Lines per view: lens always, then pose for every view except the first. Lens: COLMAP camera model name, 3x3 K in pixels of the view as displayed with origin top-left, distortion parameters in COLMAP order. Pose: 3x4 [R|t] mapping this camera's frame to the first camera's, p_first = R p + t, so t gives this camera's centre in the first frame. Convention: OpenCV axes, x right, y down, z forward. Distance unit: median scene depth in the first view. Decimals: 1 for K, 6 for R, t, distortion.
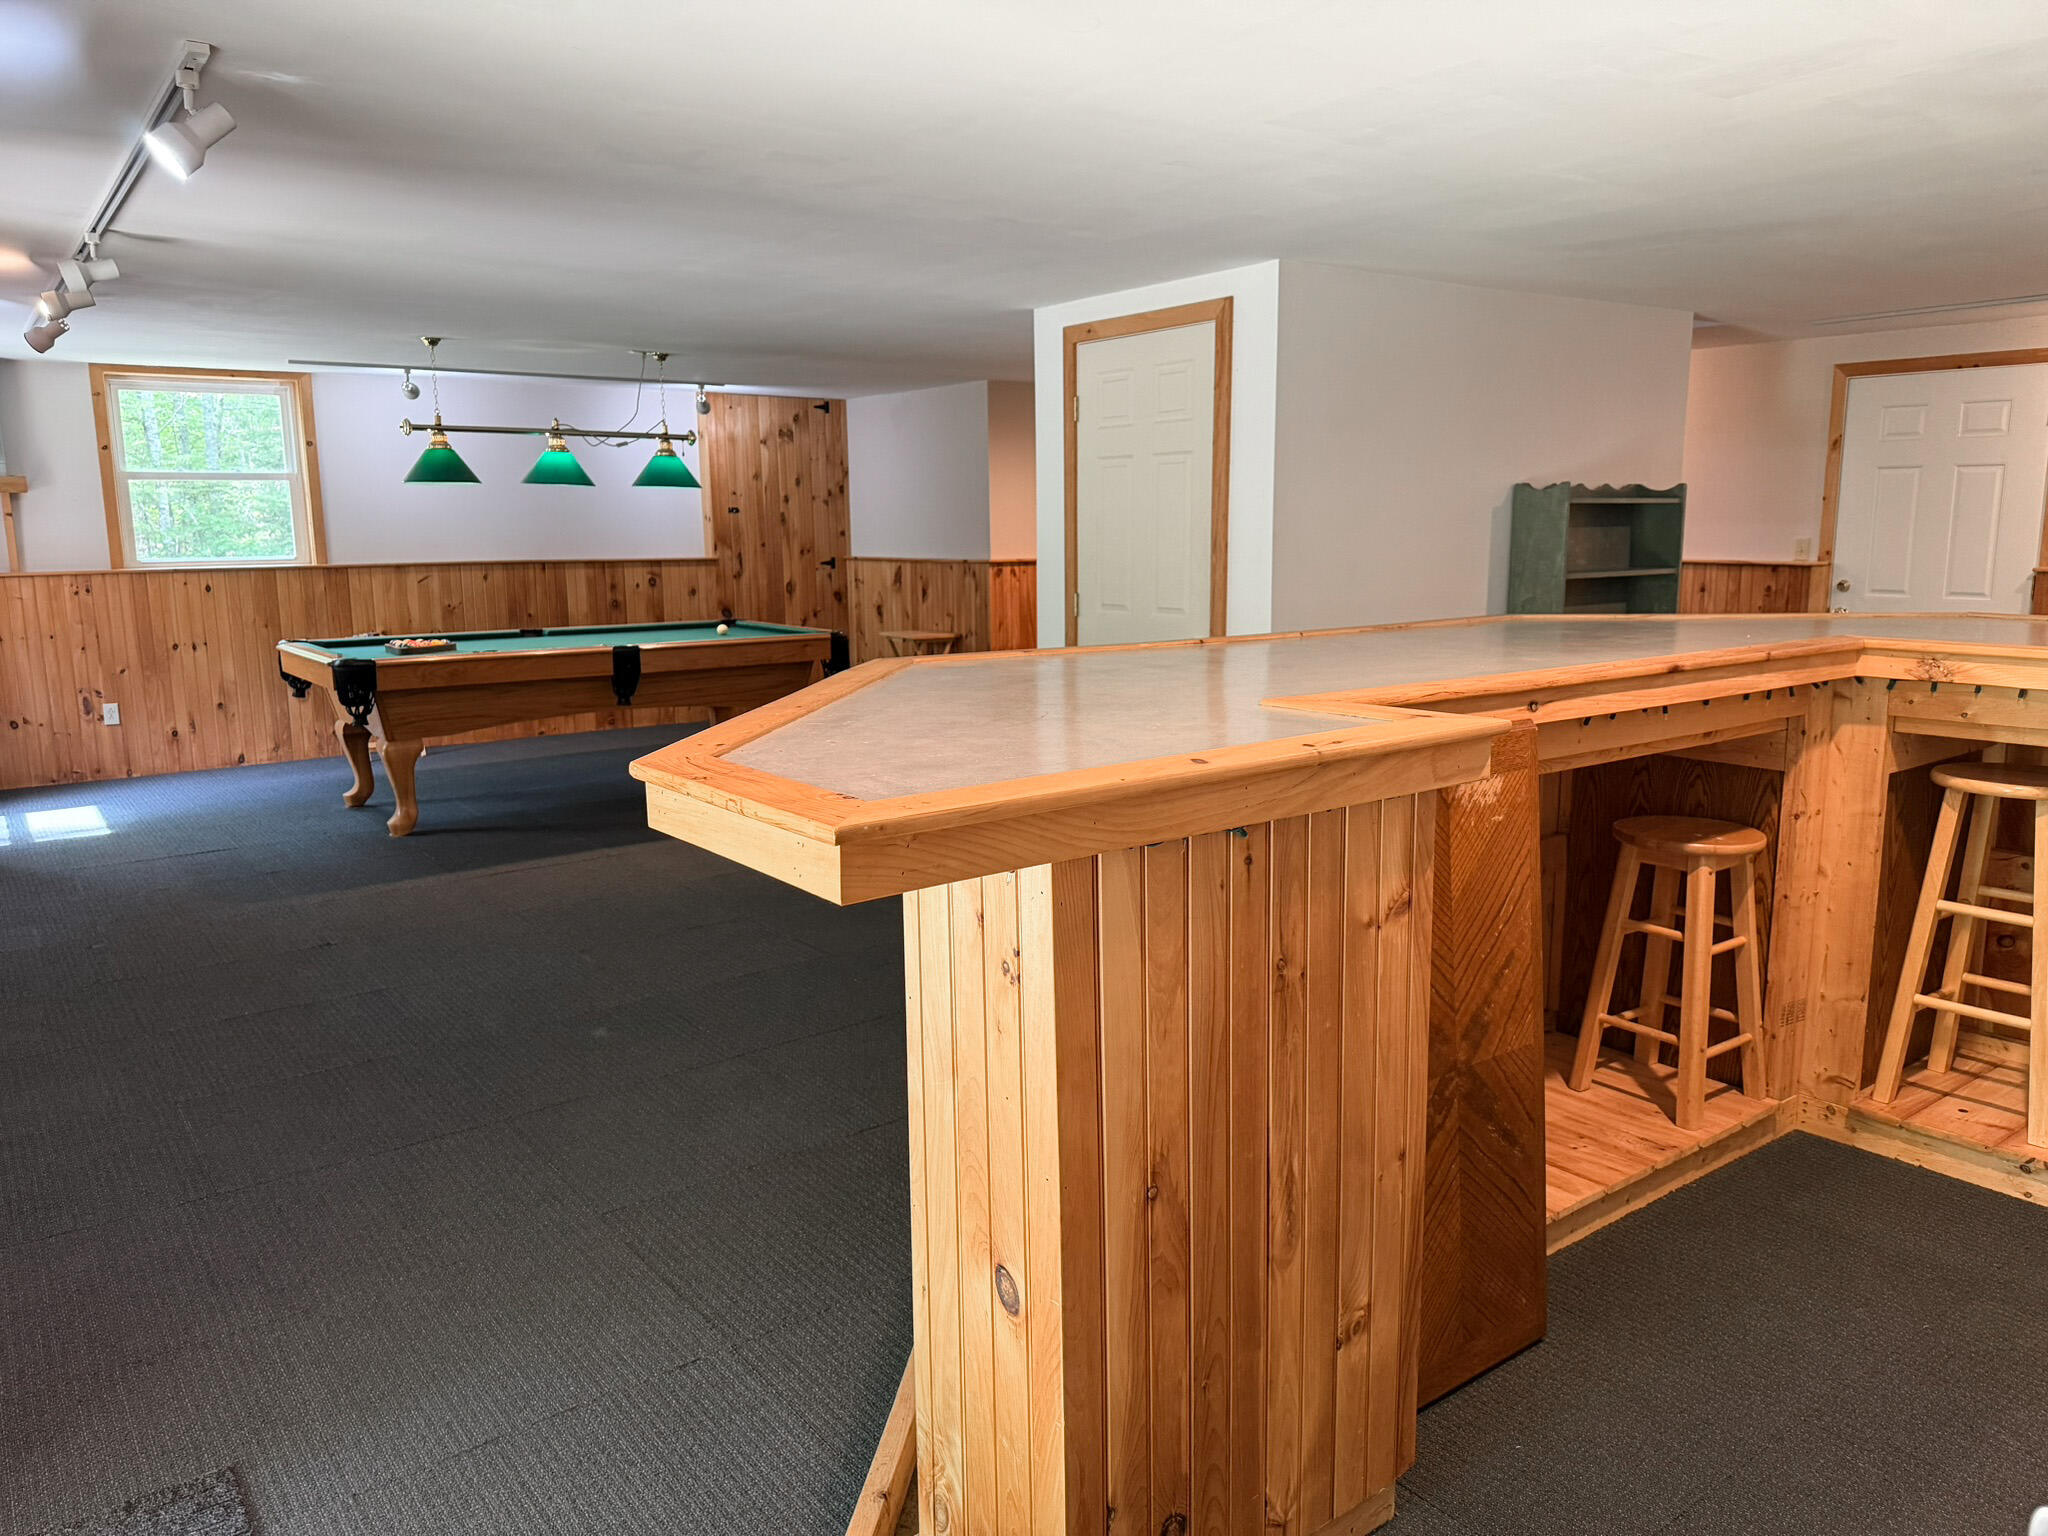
lens RADIAL K [[1452.2, 0, 1030.2], [0, 1452.2, 773.2], [0, 0, 1]] dist [0.030040, -0.045901]
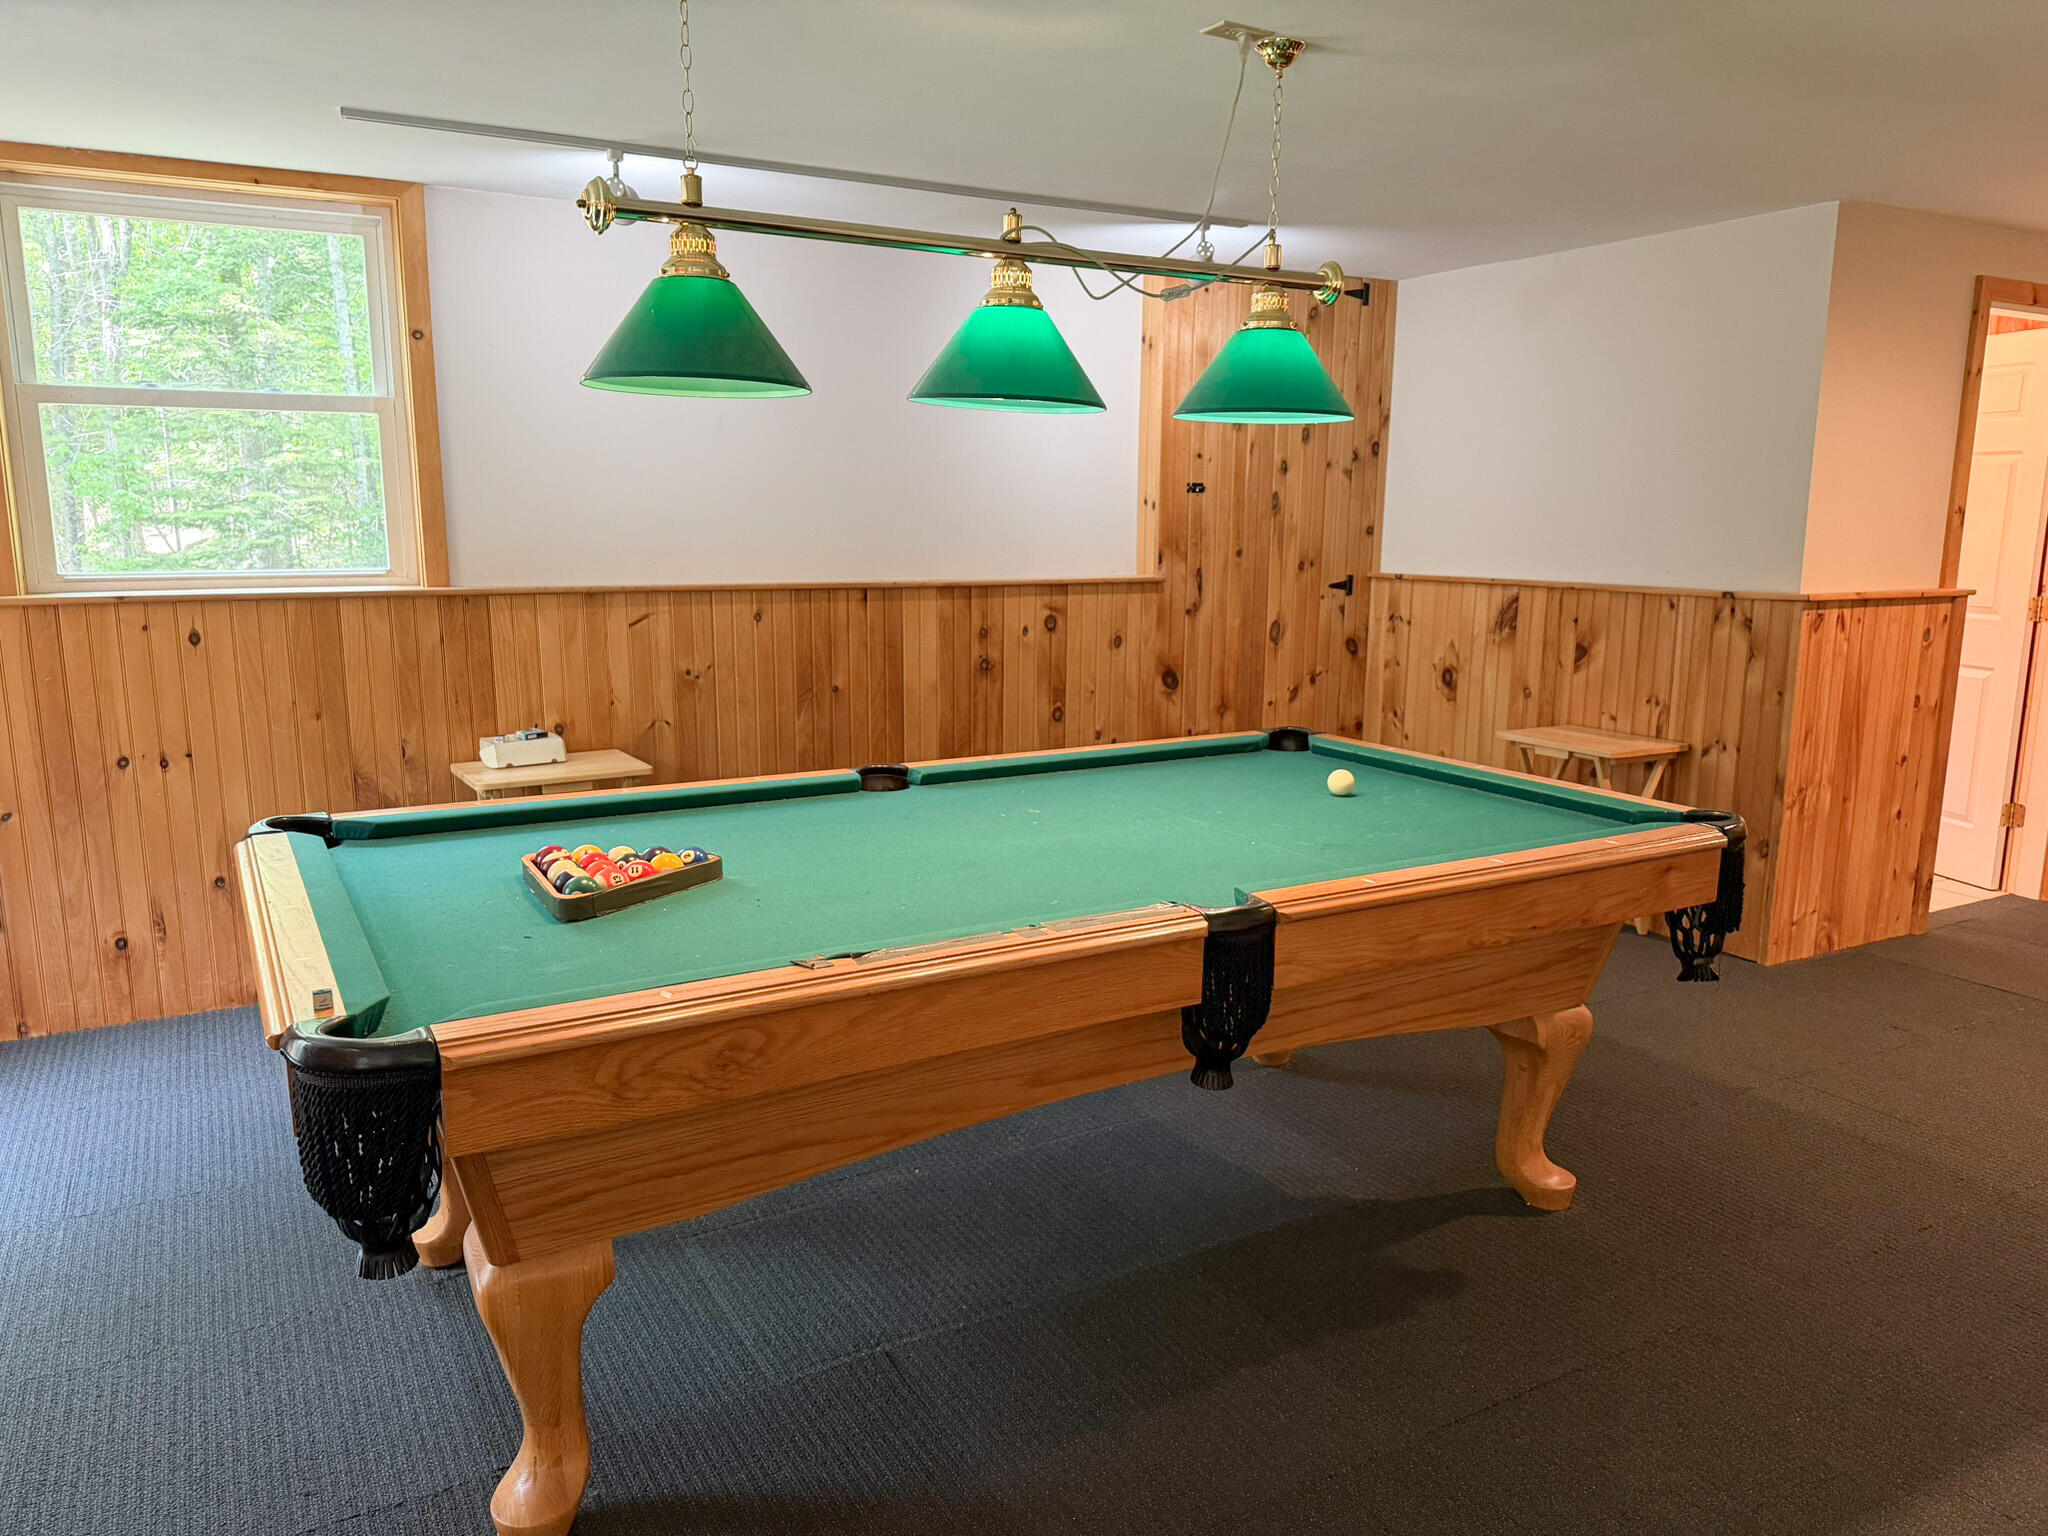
lens RADIAL K [[1440.8, 0, 1005.0], [0, 1440.8, 775.8], [0, 0, 1]] dist [0.162805, -0.234344]
pose [[0.988623, 0.038697, -0.145351, -0.202283], [-0.036886, 0.999205, 0.015140, -0.085164], [0.145821, -0.009606, 0.989264, 0.487071]]
